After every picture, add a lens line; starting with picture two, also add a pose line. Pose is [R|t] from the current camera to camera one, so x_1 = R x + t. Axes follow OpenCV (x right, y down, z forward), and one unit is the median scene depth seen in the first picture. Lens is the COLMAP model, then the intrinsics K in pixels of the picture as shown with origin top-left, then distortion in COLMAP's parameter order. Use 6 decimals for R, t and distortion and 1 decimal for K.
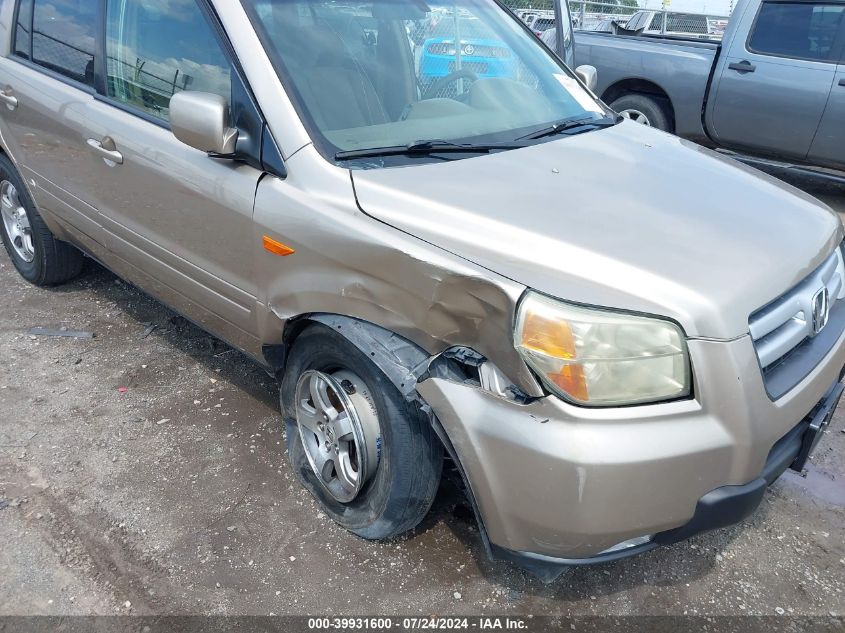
lens RADIAL K [[697.1, 0, 422.6], [0, 697.1, 338.9], [0, 0, 1]] dist [0.065283, 0.000113]
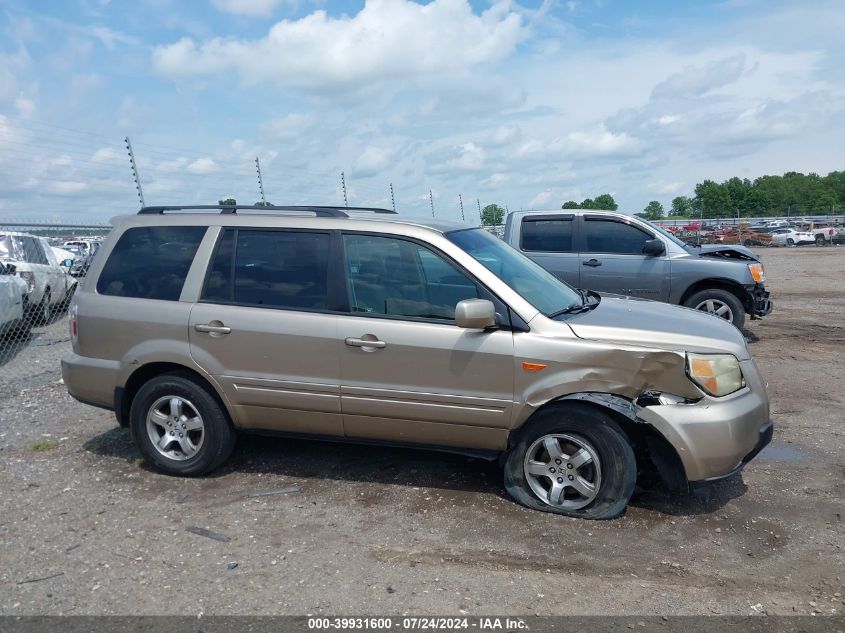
lens RADIAL K [[685.3, 0, 422.5], [0, 685.3, 316.5], [0, 0, 1]] dist [0.045408, -0.076117]
pose [[0.872502, -0.124850, 0.472390, -1.327706], [0.268096, 0.930599, -0.249220, 0.123289], [-0.408490, 0.344091, 0.845421, -0.489035]]
